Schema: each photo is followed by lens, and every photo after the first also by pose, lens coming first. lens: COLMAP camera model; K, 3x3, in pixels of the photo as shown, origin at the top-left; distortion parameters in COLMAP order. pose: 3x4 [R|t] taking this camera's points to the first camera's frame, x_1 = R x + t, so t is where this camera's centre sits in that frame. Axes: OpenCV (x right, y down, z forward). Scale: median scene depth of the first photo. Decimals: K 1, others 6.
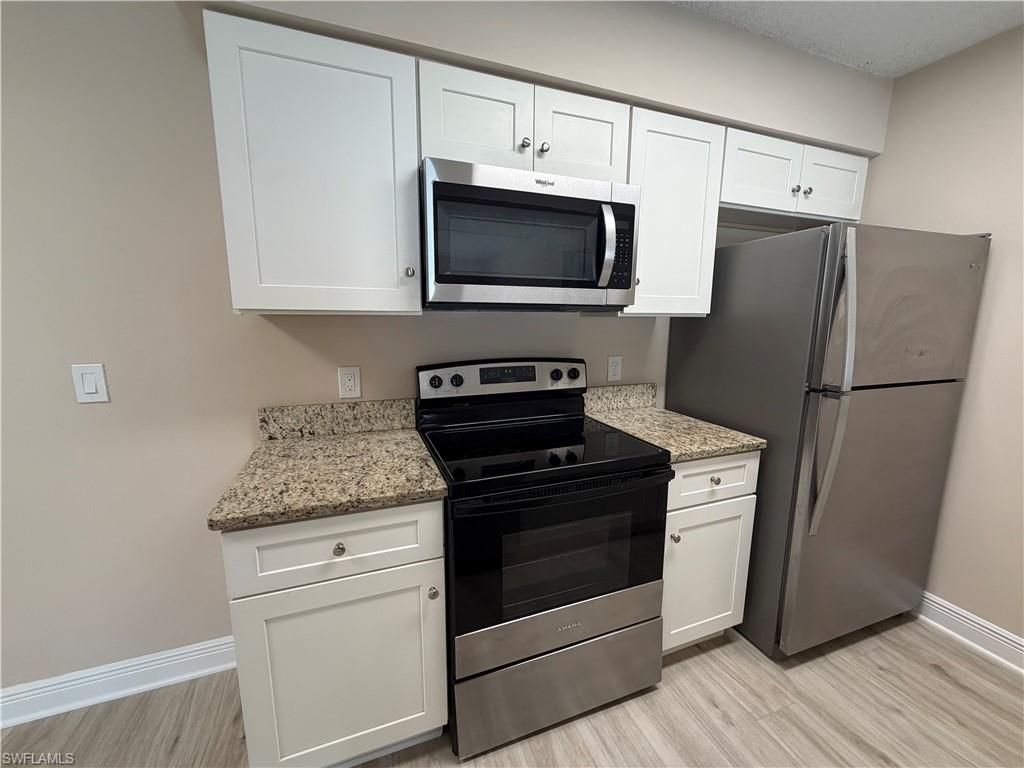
lens RADIAL K [[407.5, 0, 510.1], [0, 407.5, 385.5], [0, 0, 1]] dist [0.000675, 0.000087]
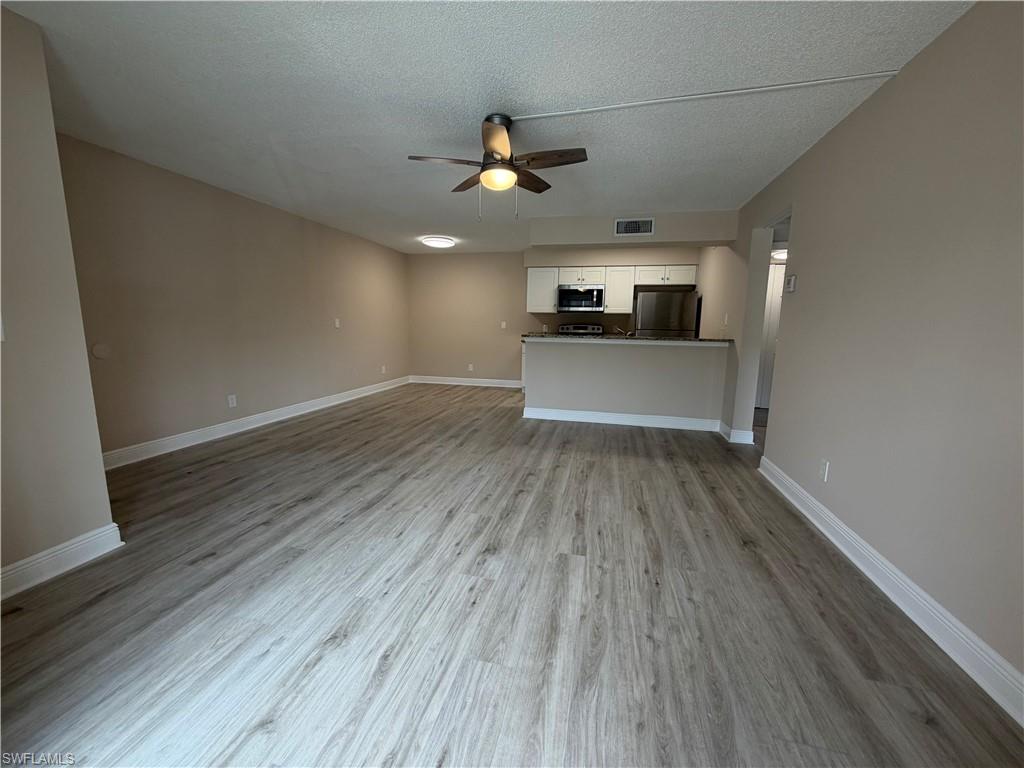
lens RADIAL K [[407.5, 0, 508.8], [0, 407.5, 387.1], [0, 0, 1]] dist [0.000675, 0.000087]
pose [[0.825475, 0.094647, -0.556446, 1.992311], [-0.106463, 0.994254, 0.011180, 0.683540], [0.554307, 0.050012, 0.830808, -3.188925]]
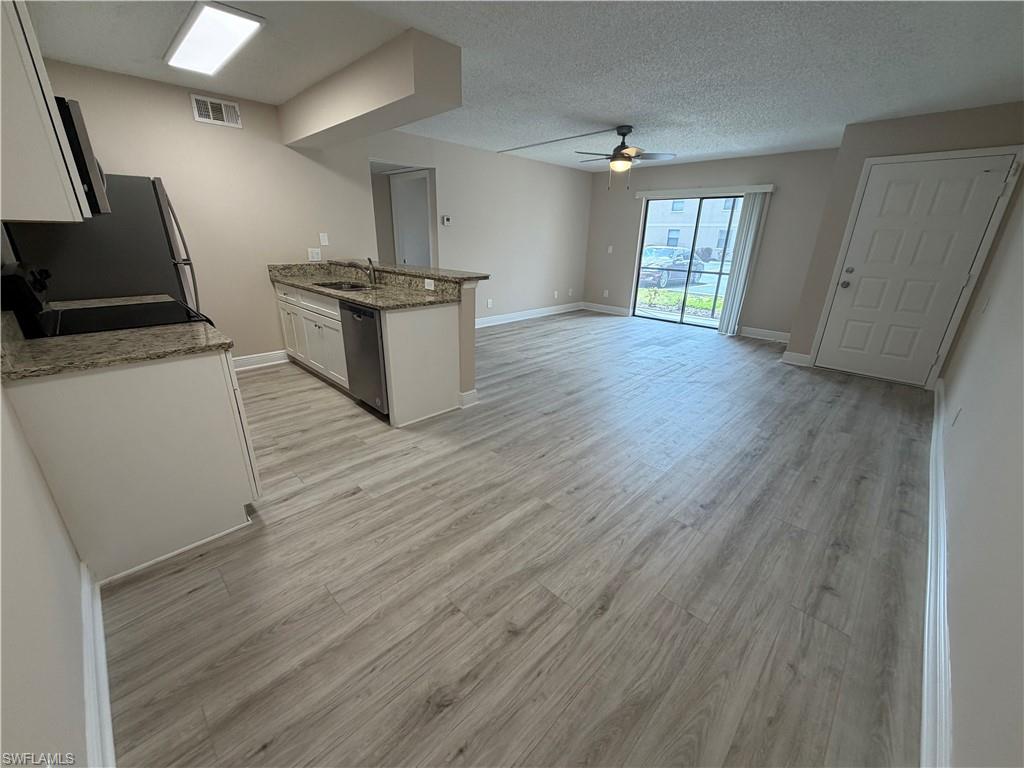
lens RADIAL K [[407.5, 0, 510.5], [0, 407.5, 385.4], [0, 0, 1]] dist [0.000675, 0.000087]
pose [[-0.412697, -0.329700, 0.849105, -1.795205], [0.132602, 0.900515, 0.414112, -0.057761], [-0.901165, 0.283496, -0.327921, 0.317473]]
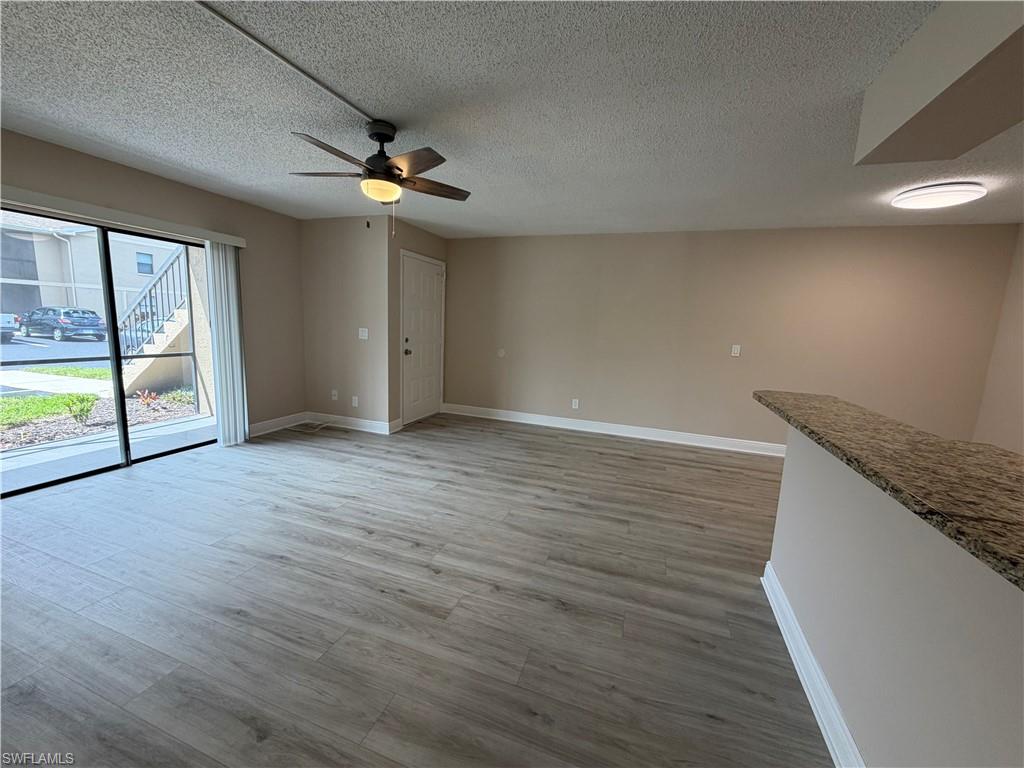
lens RADIAL K [[407.5, 0, 510.7], [0, 407.5, 385.4], [0, 0, 1]] dist [0.000675, 0.000087]
pose [[-0.646173, 0.081656, -0.758810, 1.874721], [-0.178358, 0.950570, 0.254174, 0.067176], [0.742057, 0.299580, -0.599669, -0.244665]]
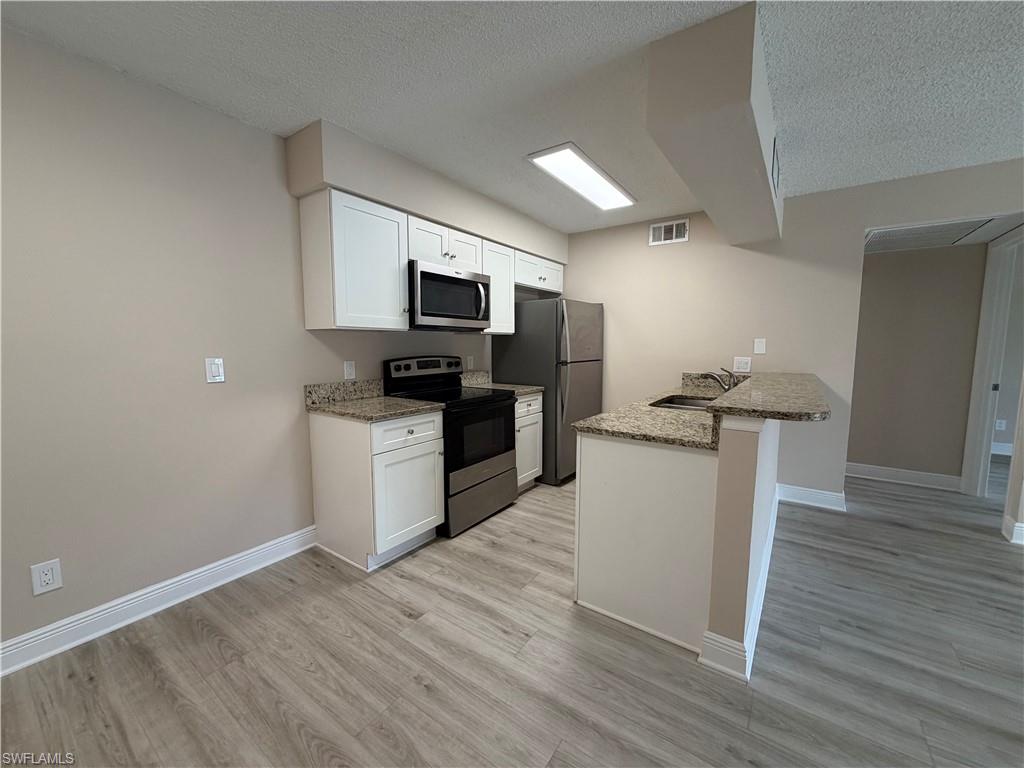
lens RADIAL K [[407.5, 0, 509.8], [0, 407.5, 386.3], [0, 0, 1]] dist [0.000675, 0.000087]
pose [[0.832308, -0.062204, 0.550813, -0.826133], [0.097321, 0.994647, -0.034730, 0.196456], [-0.545704, 0.082512, 0.833906, -0.840904]]
